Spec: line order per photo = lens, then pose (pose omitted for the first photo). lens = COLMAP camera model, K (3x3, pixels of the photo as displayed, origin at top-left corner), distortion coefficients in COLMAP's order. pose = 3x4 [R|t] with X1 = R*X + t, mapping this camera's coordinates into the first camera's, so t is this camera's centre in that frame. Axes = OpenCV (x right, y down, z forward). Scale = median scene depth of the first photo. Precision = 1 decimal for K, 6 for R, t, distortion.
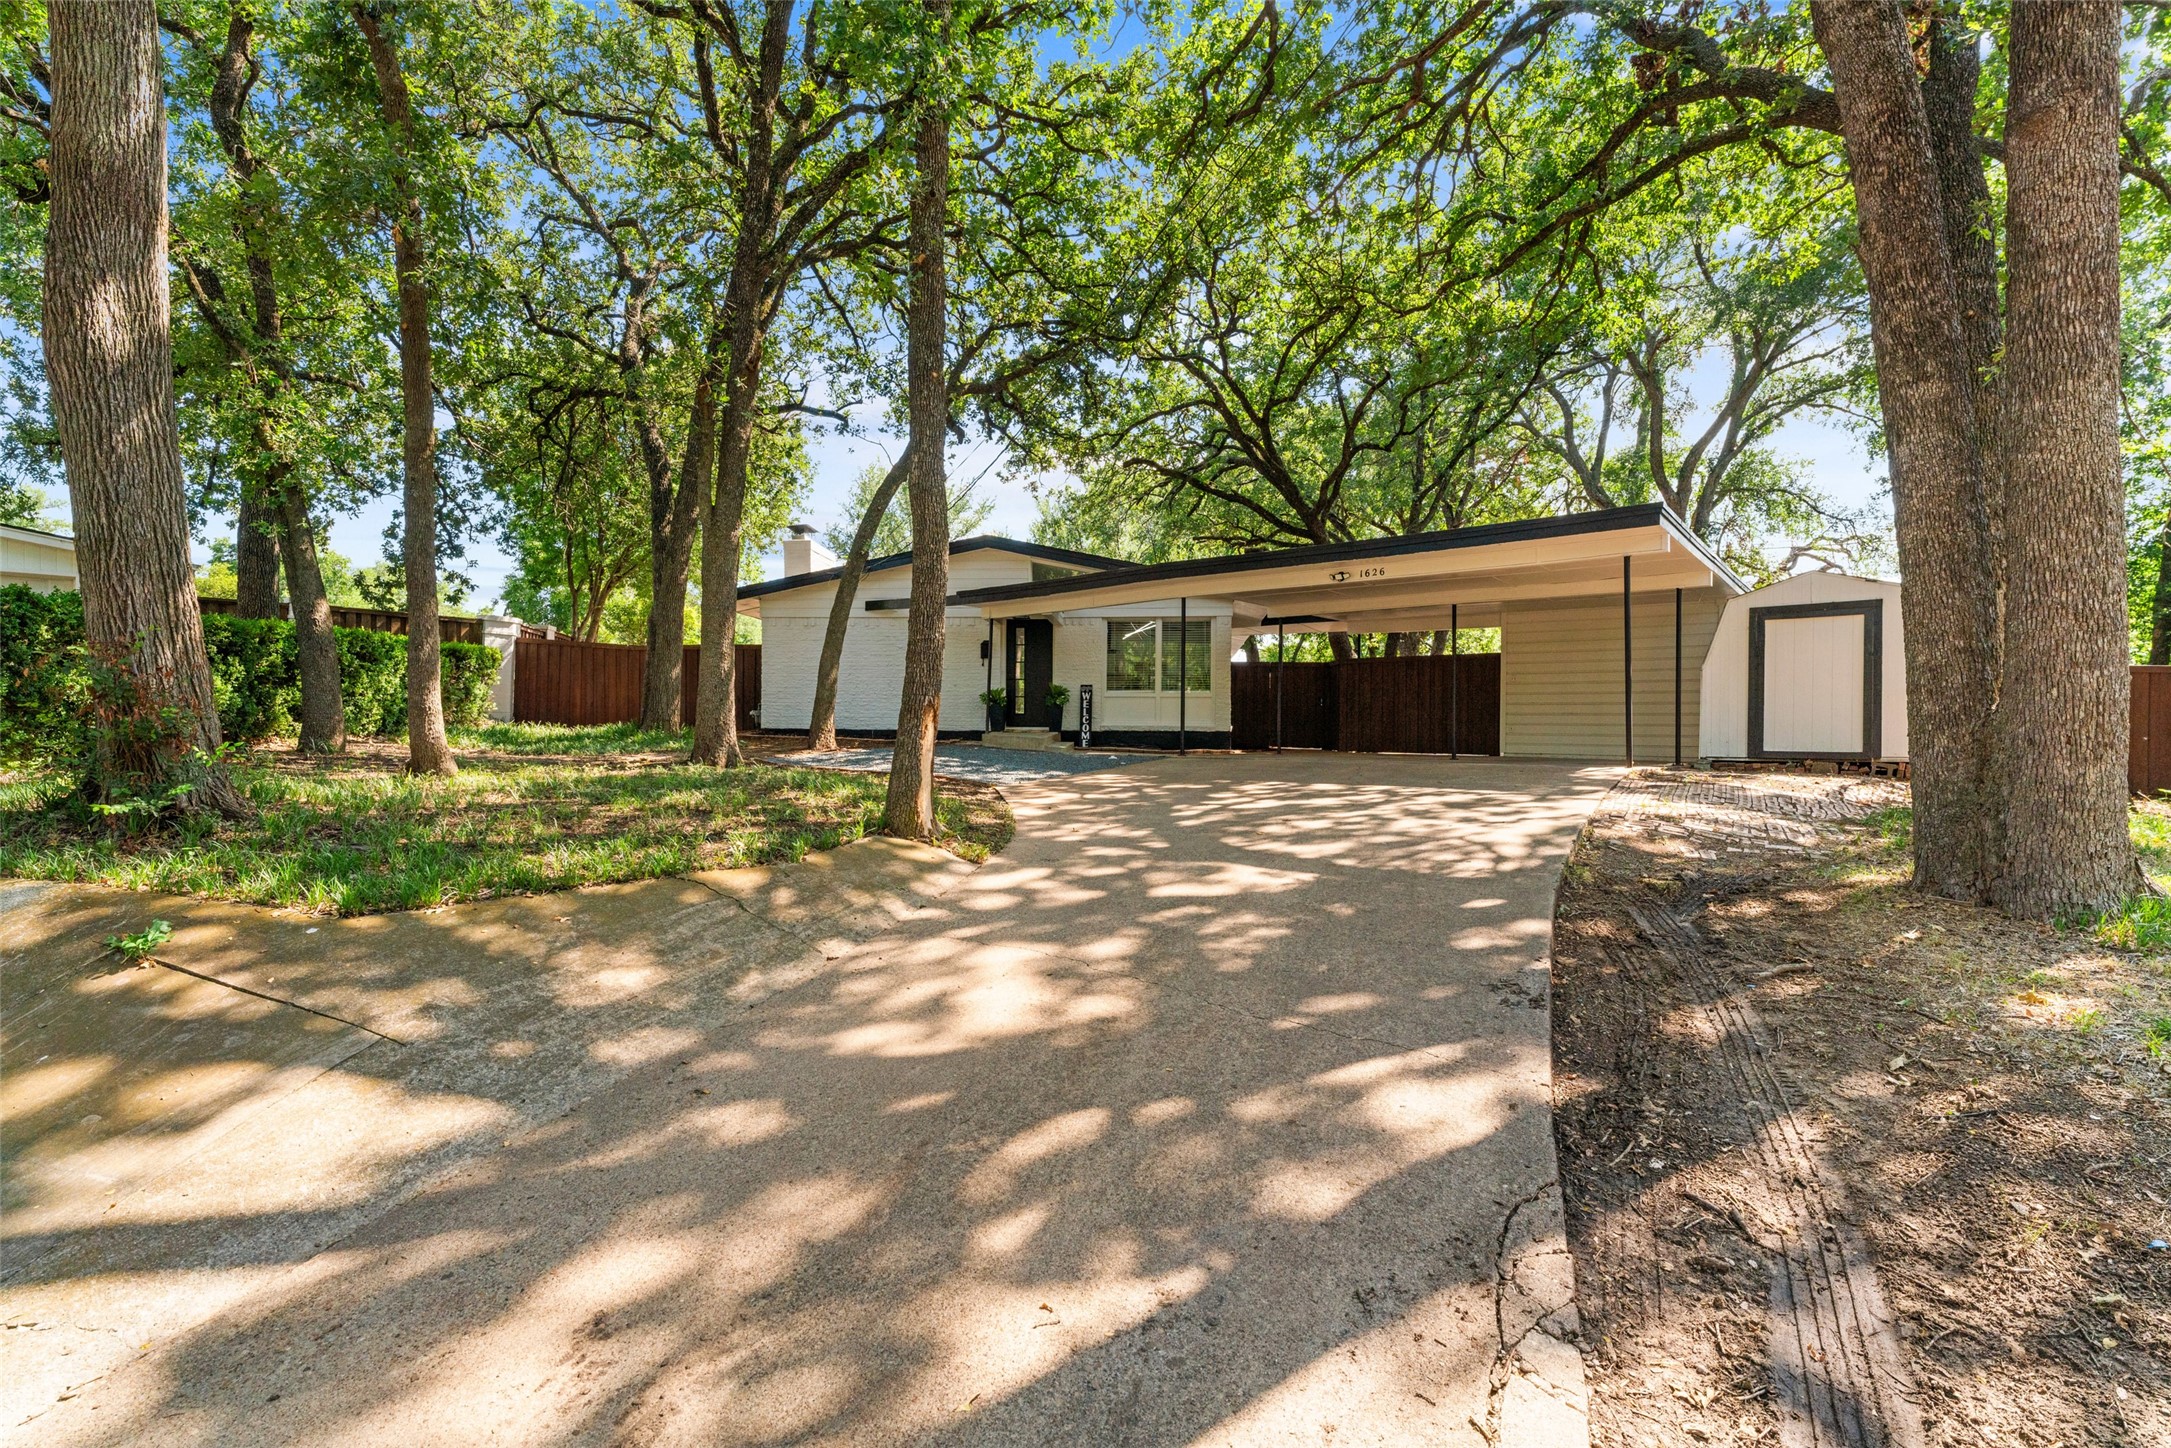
lens RADIAL K [[984.7, 0, 1087.6], [0, 984.7, 731.1], [0, 0, 1]] dist [-0.000370, -0.000219]
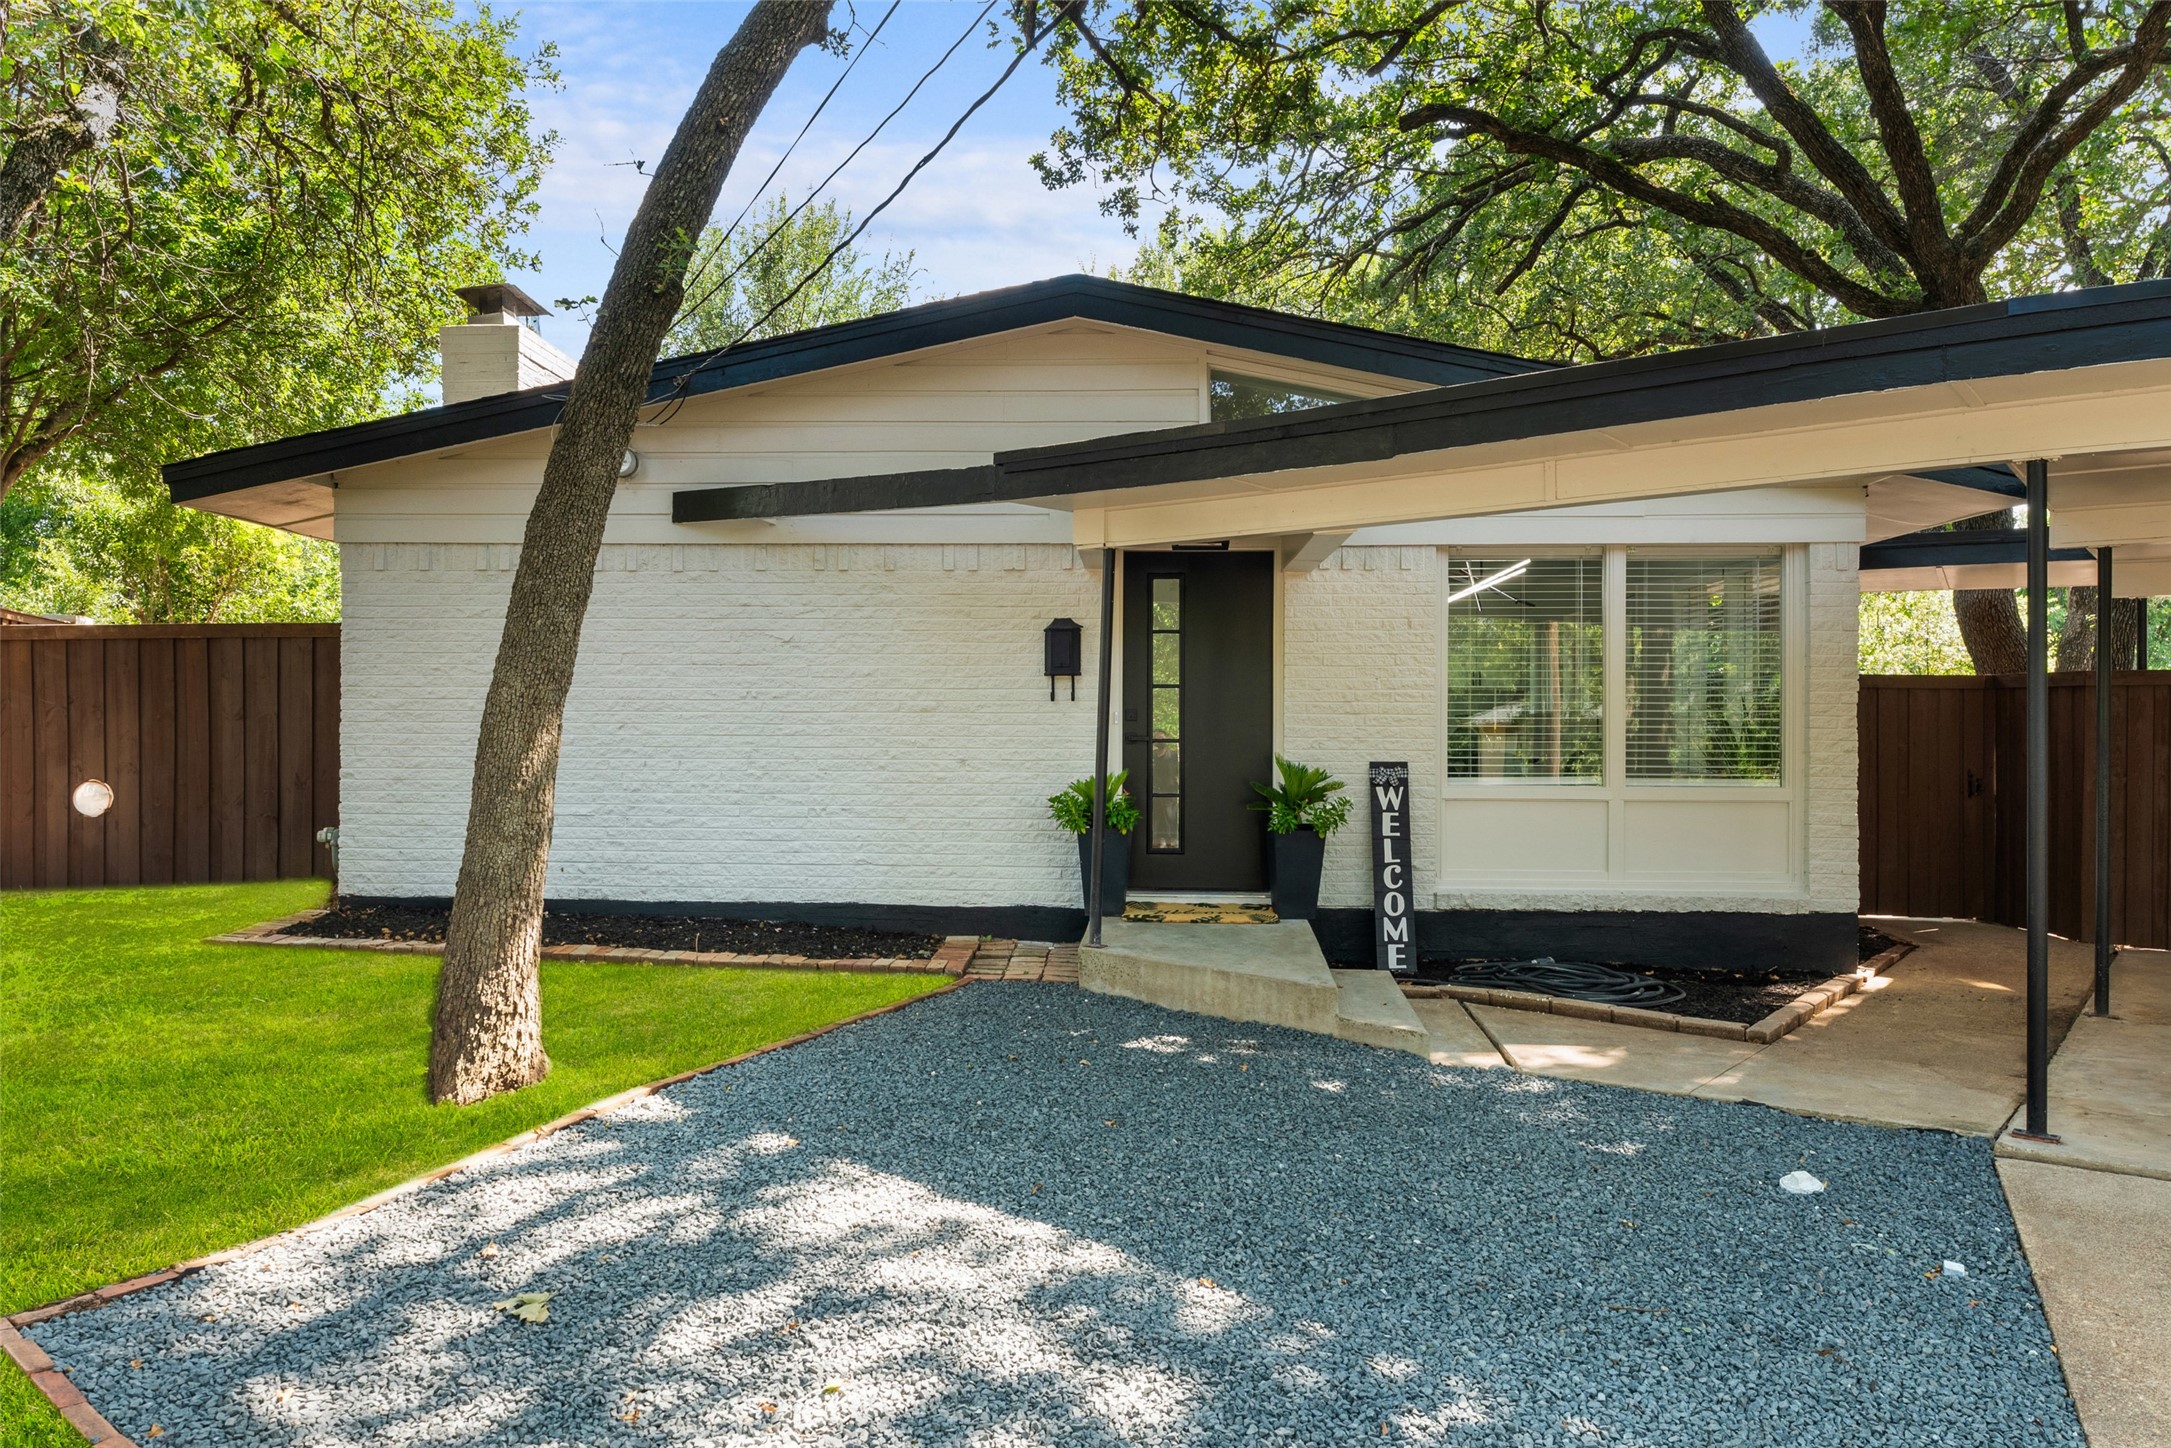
lens RADIAL K [[1524.7, 0, 1085.3], [0, 1524.7, 693.0], [0, 0, 1]] dist [0.024947, 0.001142]
pose [[0.999239, 0.000239, 0.039005, -0.110998], [0.000630, 0.999752, -0.022251, -0.055571], [-0.039000, 0.022259, 0.998991, 0.497155]]
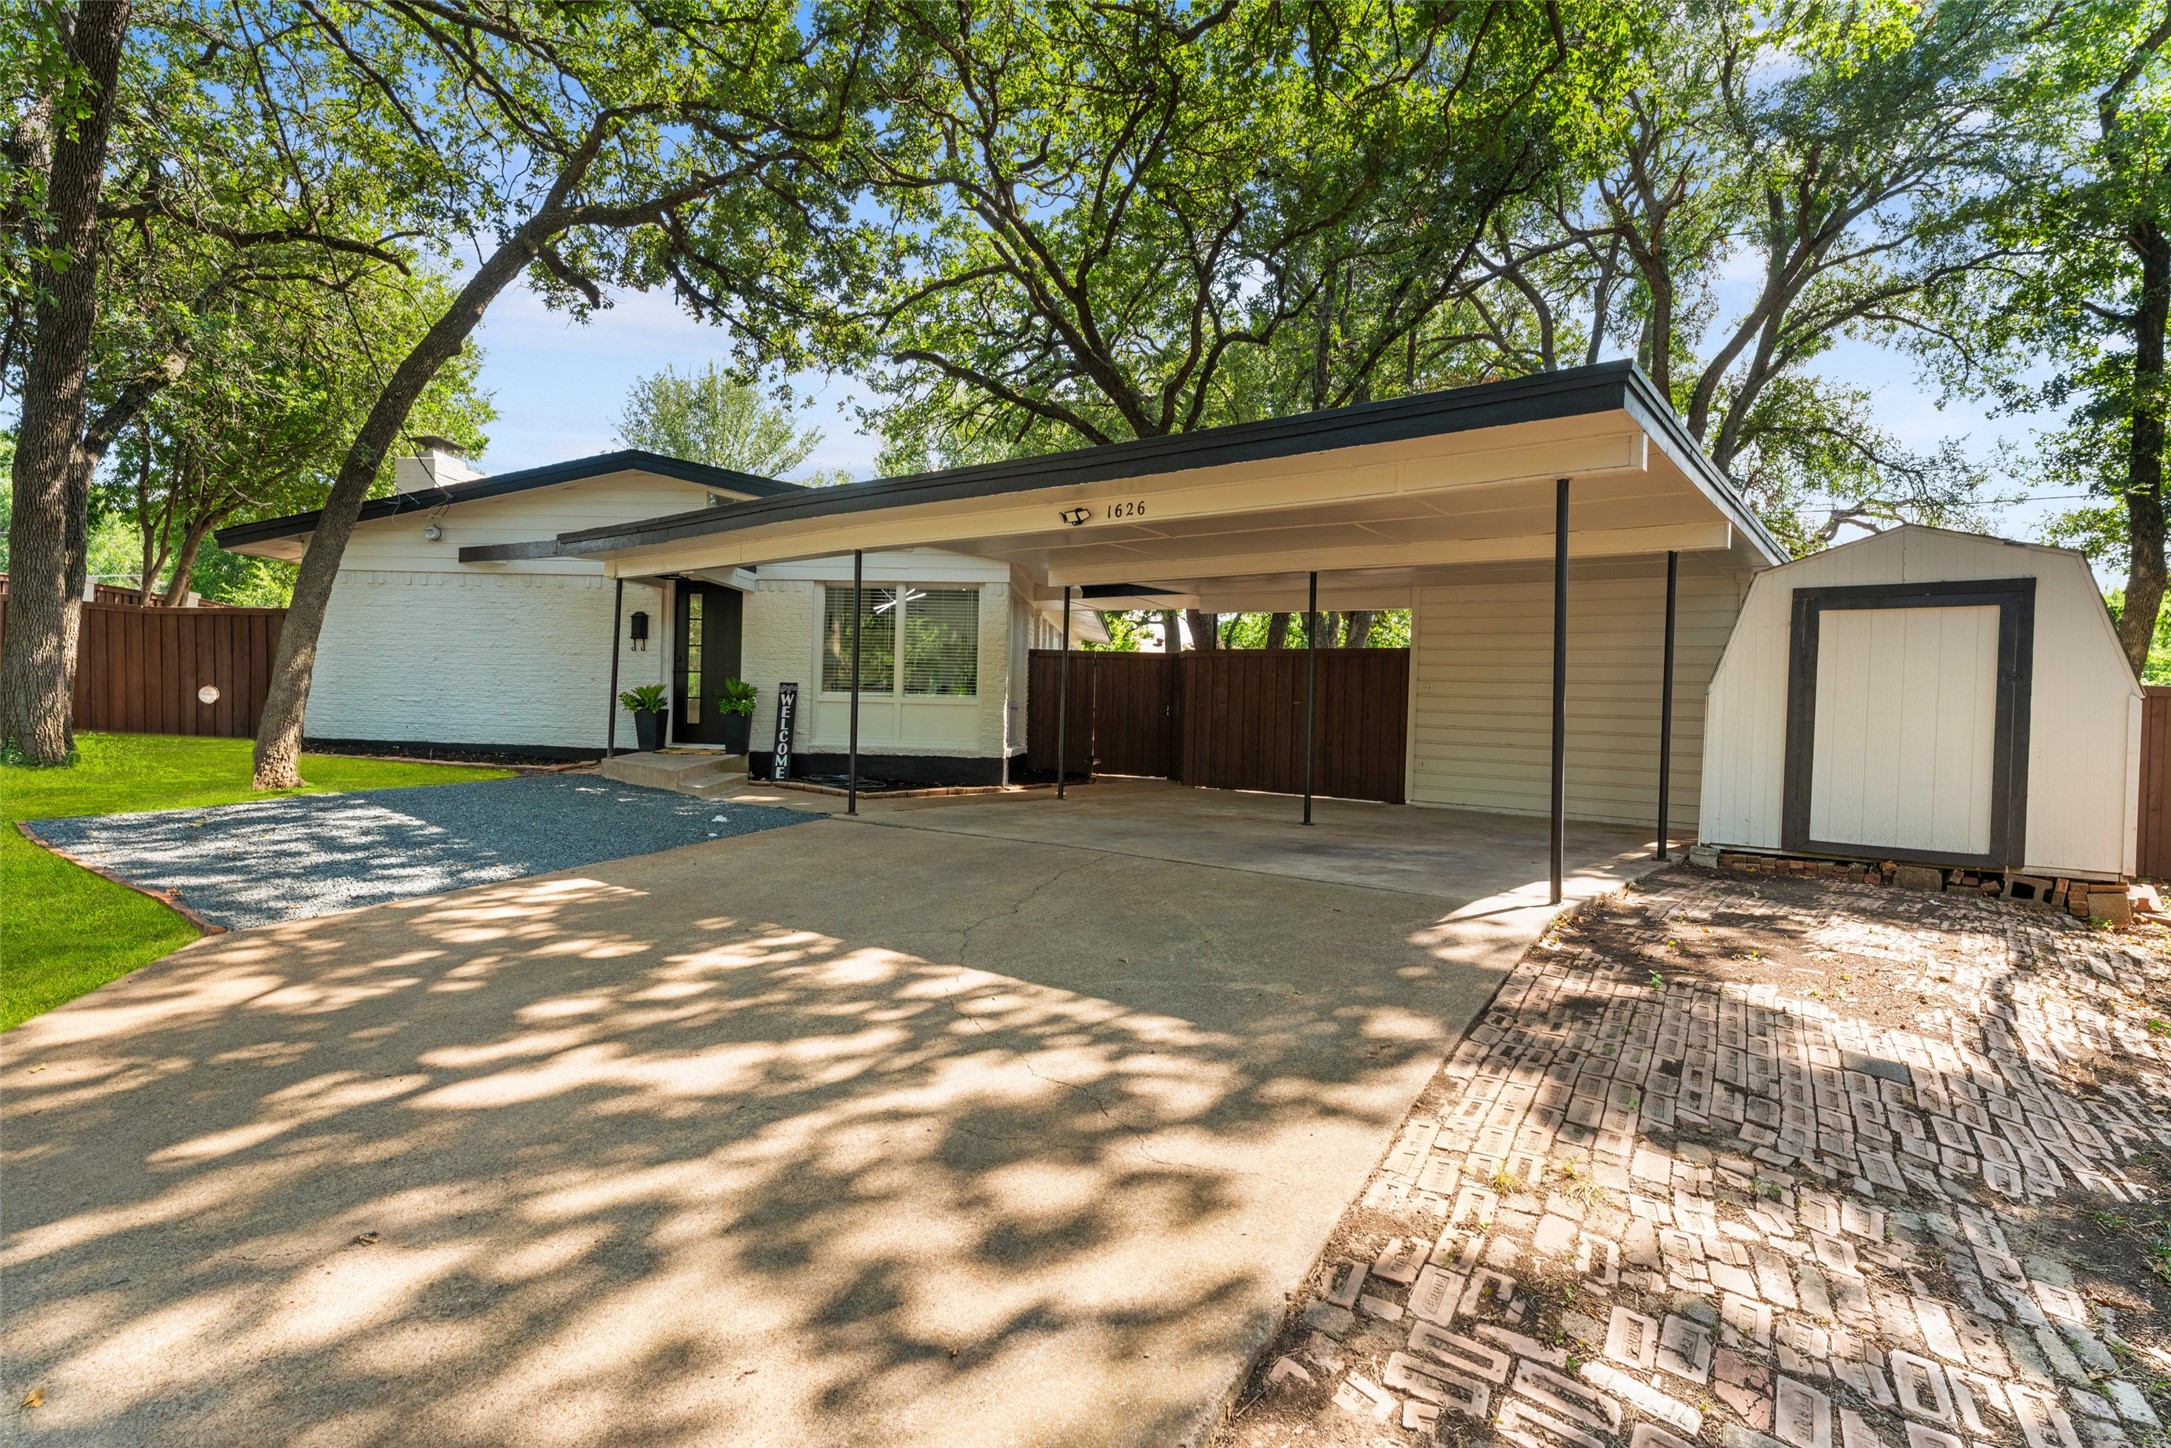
lens RADIAL K [[1067.5, 0, 1085.5], [0, 1067.5, 724.0], [0, 0, 1]] dist [0.001666, 0.000512]
pose [[0.999480, 0.019445, 0.025707, 0.171326], [-0.019897, 0.999650, 0.017451, -0.034281], [-0.025359, -0.017953, 0.999517, 0.269535]]
